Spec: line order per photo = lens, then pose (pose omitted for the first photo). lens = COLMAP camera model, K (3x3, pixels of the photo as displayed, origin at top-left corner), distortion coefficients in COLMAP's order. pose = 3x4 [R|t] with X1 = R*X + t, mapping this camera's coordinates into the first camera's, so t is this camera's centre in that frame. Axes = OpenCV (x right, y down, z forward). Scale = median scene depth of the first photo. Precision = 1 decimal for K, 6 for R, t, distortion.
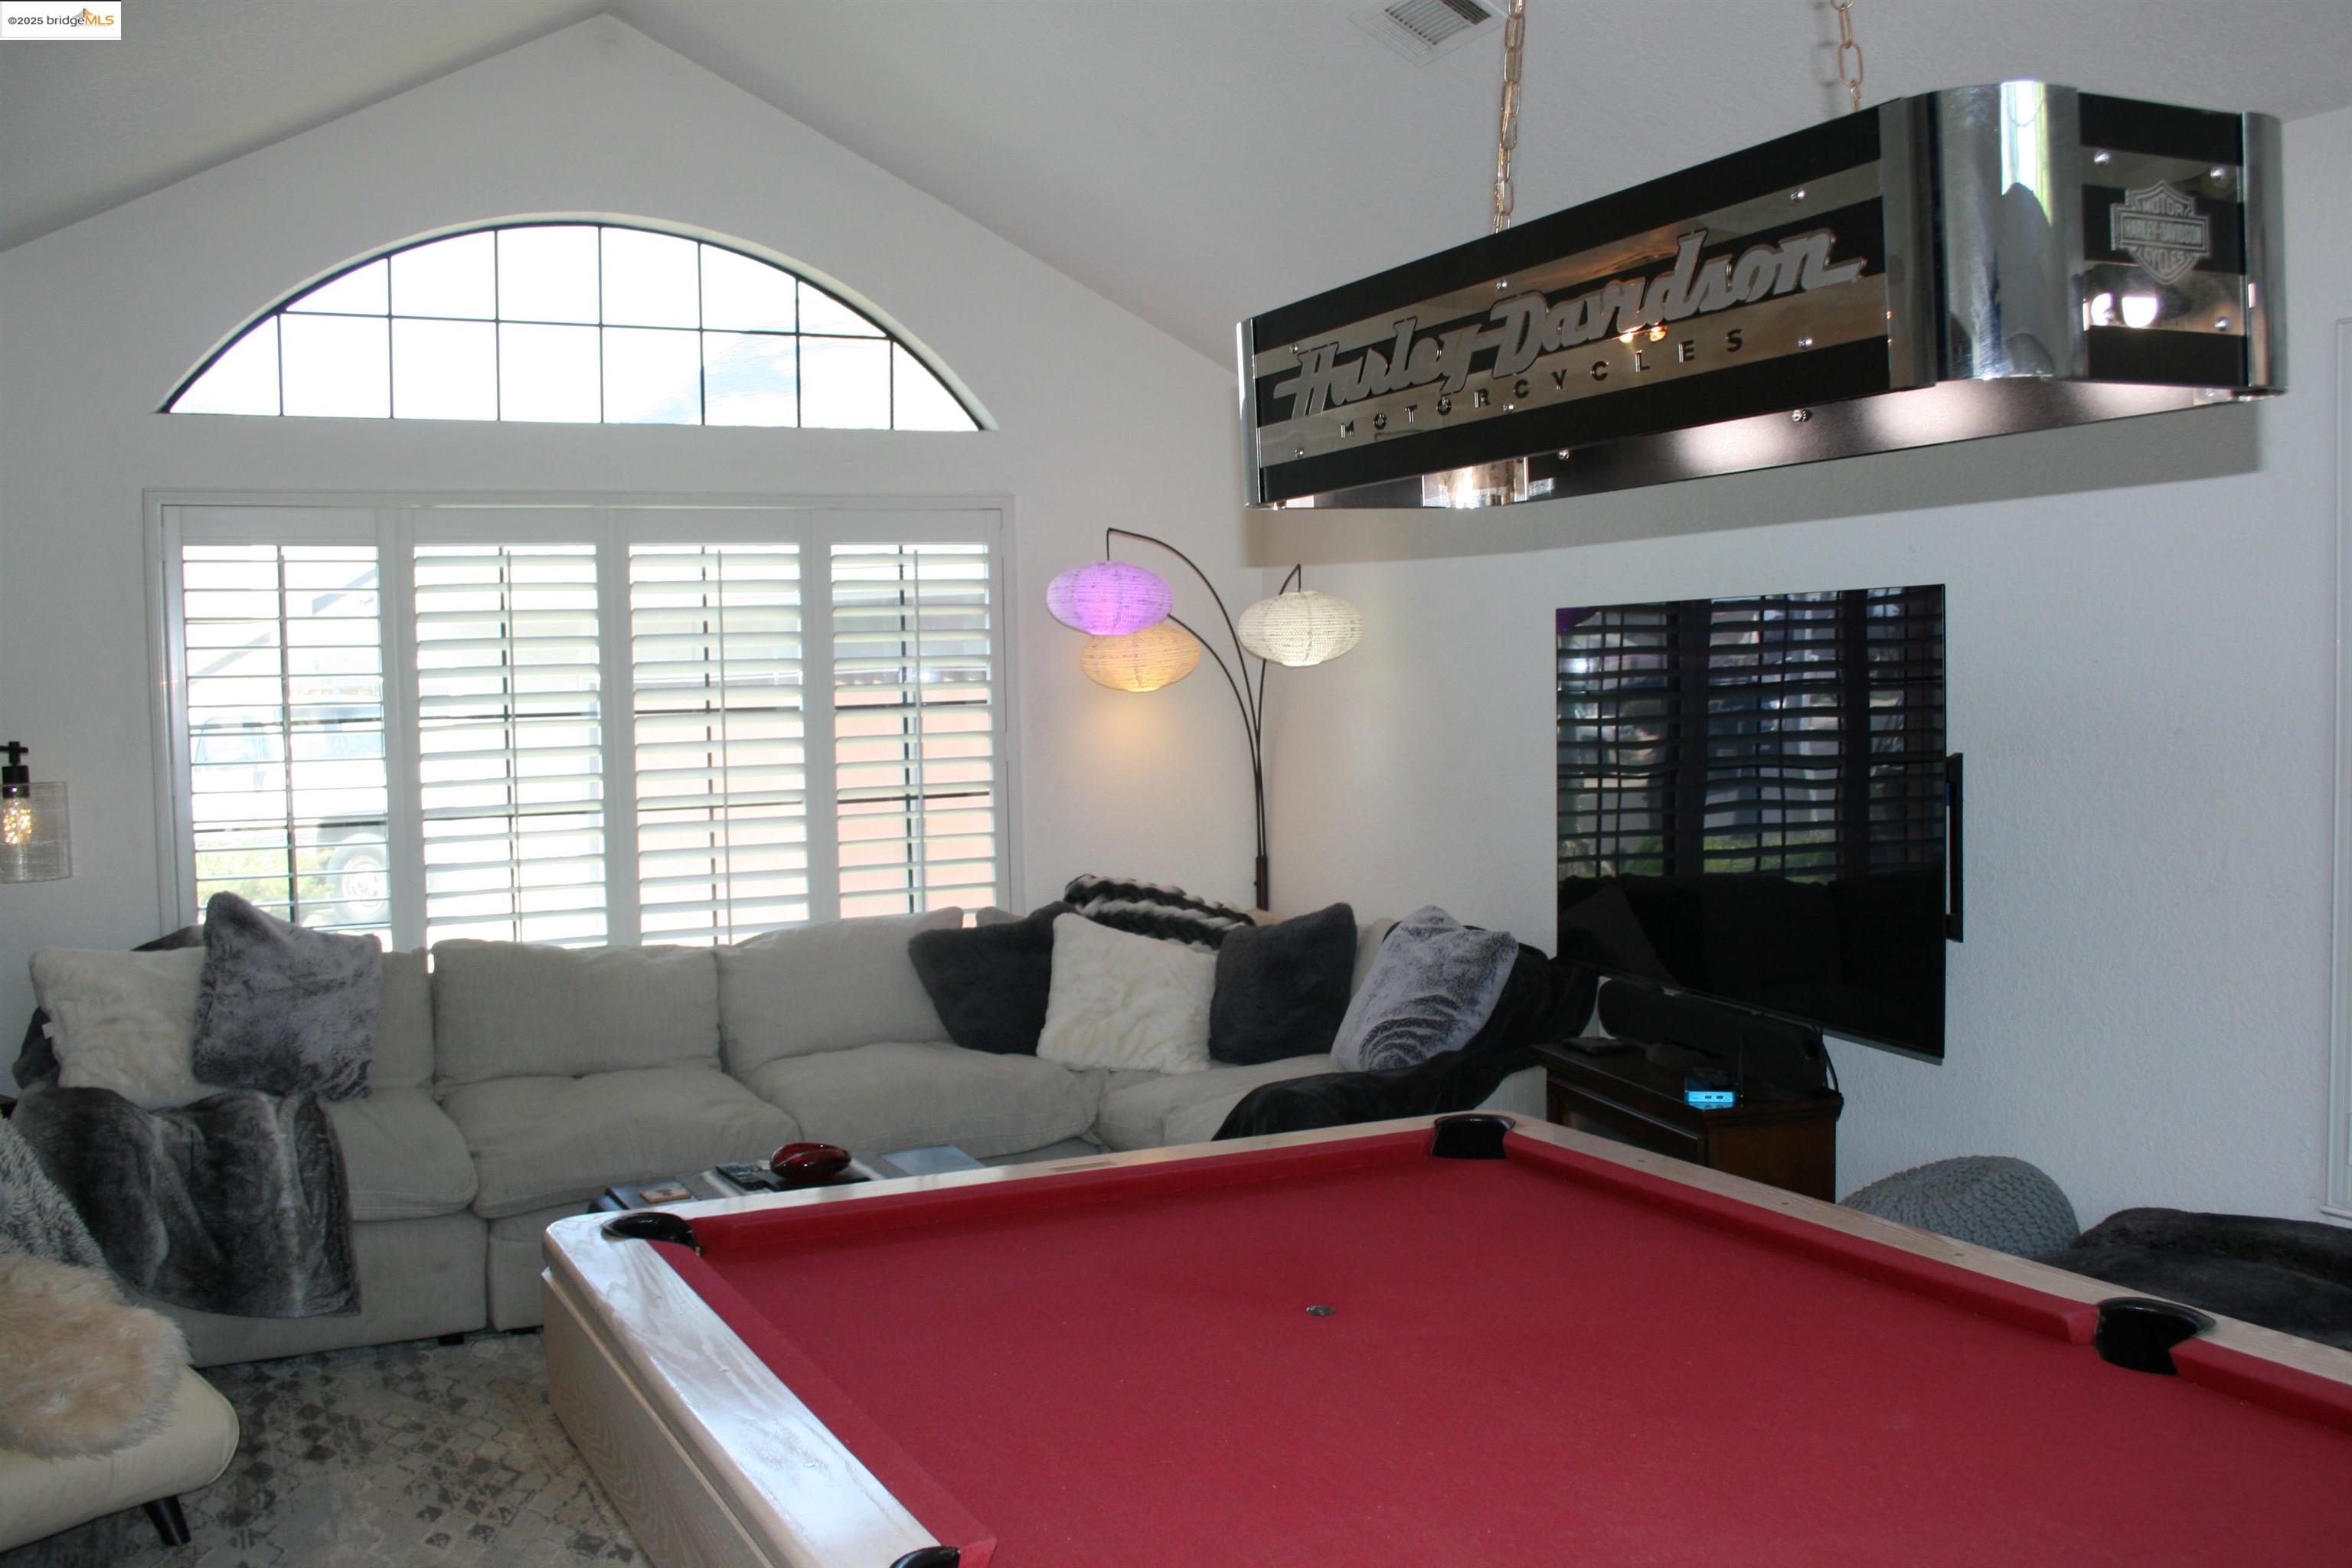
lens RADIAL K [[2209.5, 0, 1171.8], [0, 2209.5, 778.8], [0, 0, 1]] dist [-0.100857, 0.000000]
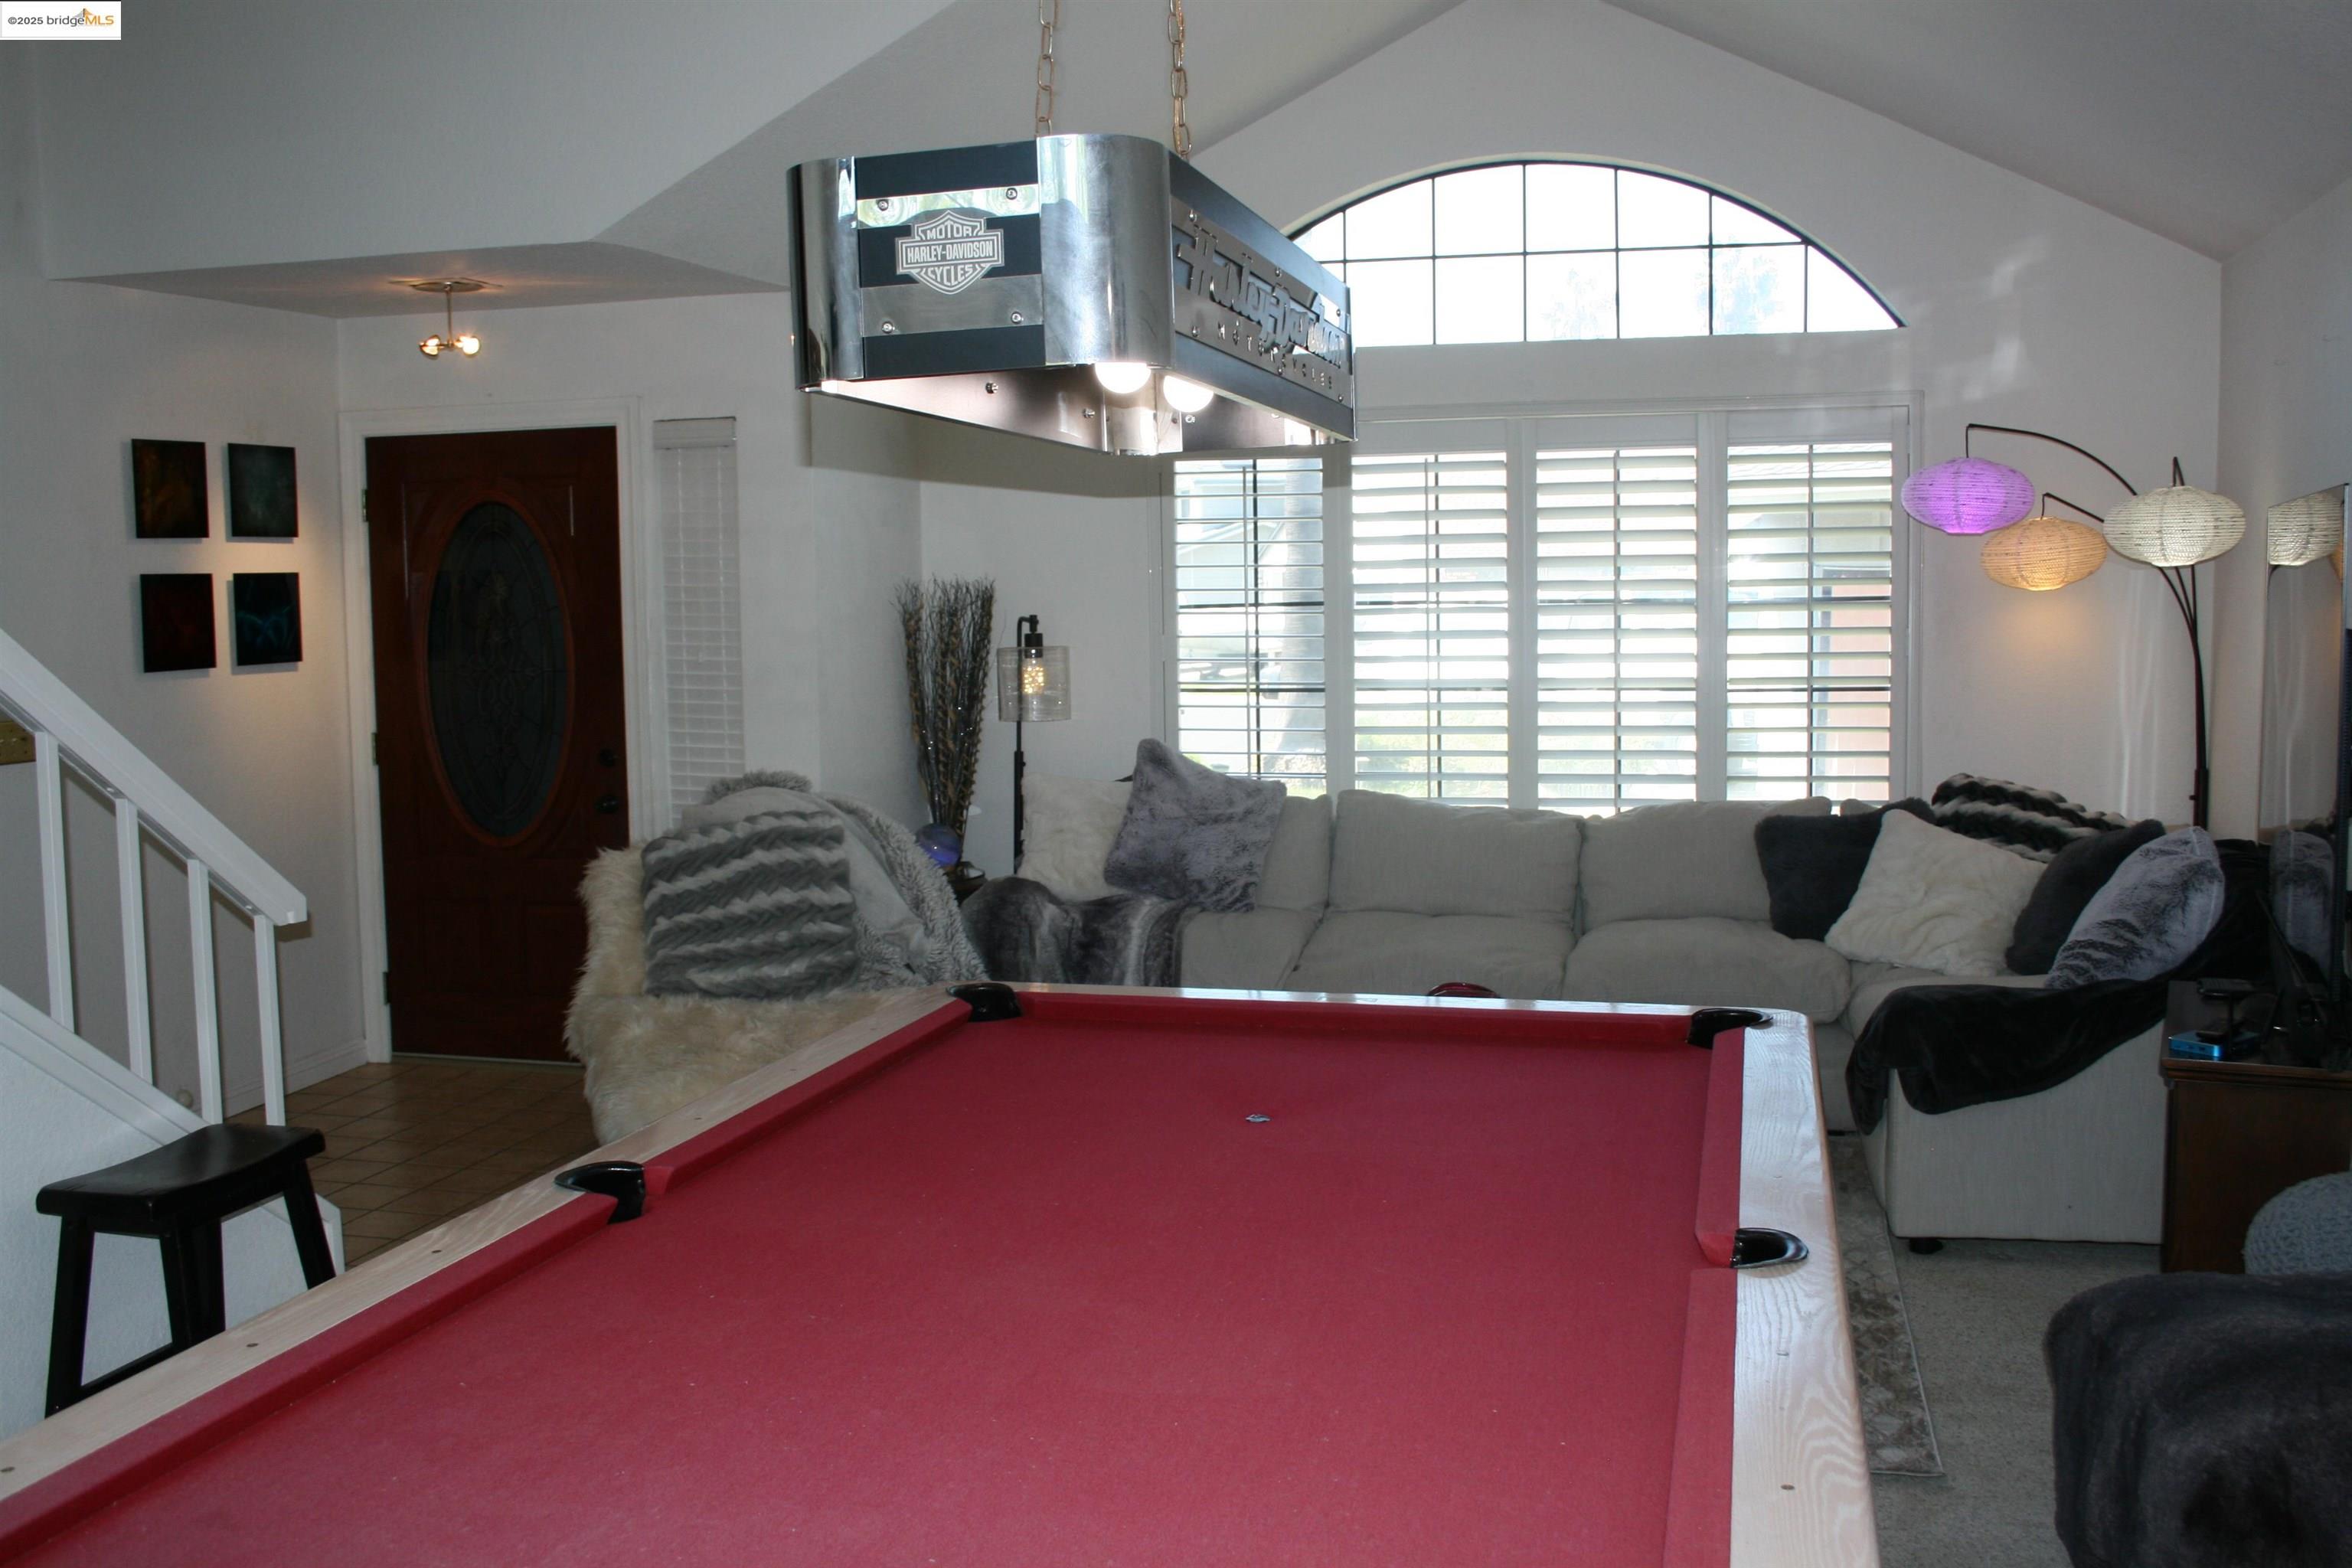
lens RADIAL K [[2209.5, 0, 1151.7], [0, 2209.5, 783.9], [0, 0, 1]] dist [-0.100857, 0.000000]
pose [[0.752931, 0.070118, -0.654353, 0.361642], [-0.032503, 0.997056, 0.069442, -0.009424], [0.657296, -0.031017, 0.752994, 0.024731]]
